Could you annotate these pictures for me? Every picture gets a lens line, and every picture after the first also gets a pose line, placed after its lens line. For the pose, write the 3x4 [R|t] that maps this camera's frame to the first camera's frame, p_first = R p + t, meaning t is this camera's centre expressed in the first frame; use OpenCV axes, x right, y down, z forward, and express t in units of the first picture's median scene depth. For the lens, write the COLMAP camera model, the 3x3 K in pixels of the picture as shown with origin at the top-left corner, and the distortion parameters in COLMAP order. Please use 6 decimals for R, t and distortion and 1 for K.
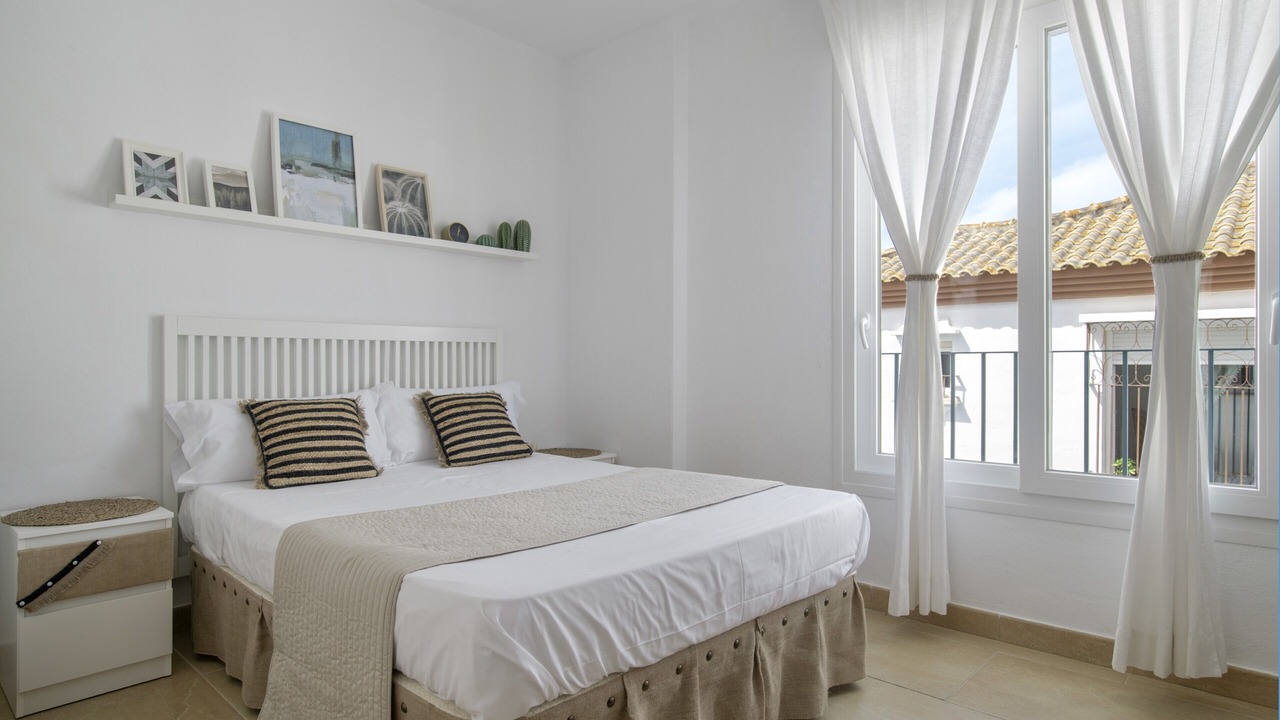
lens RADIAL K [[663.3, 0, 640.0], [0, 663.3, 360.0], [0, 0, 1]] dist [-0.000877, 0.000190]
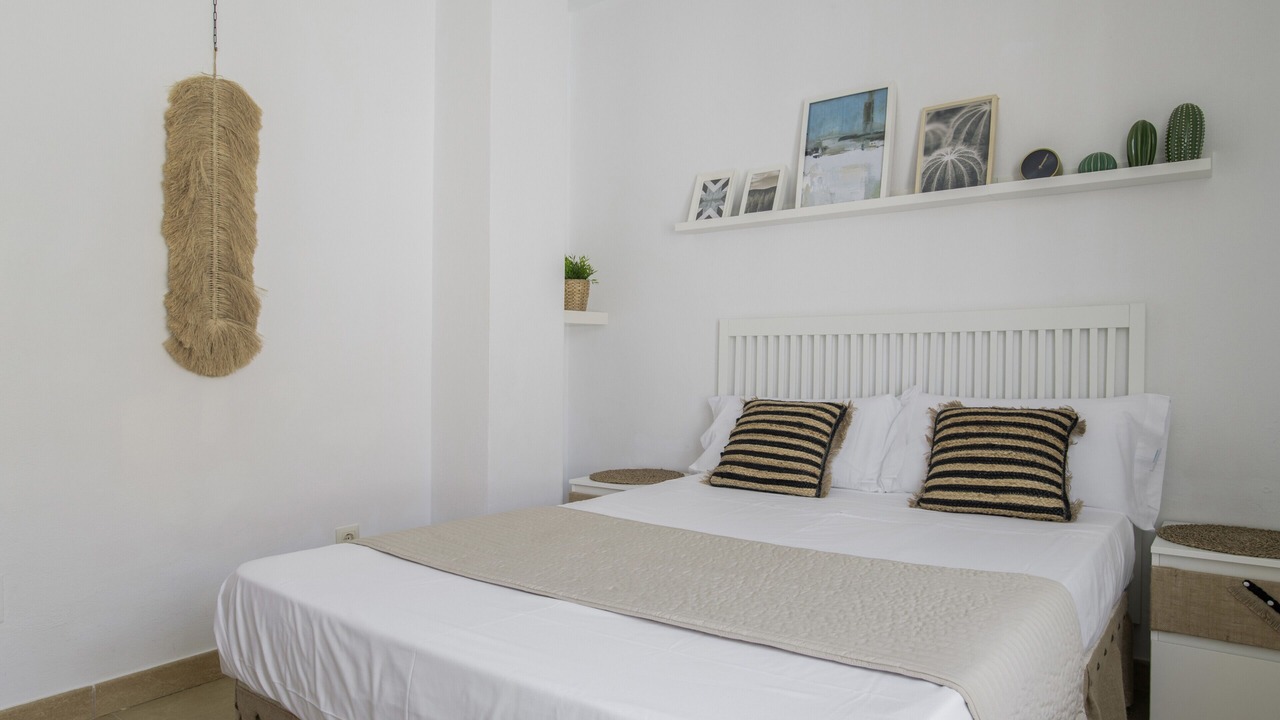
lens RADIAL K [[749.2, 0, 640.0], [0, 749.2, 360.0], [0, 0, 1]] dist [-0.042233, 0.031037]
pose [[0.168755, -0.001756, -0.985656, 0.460754], [0.004247, 0.999990, -0.001055, 0.002201], [0.985649, -0.004008, 0.168761, 0.579510]]
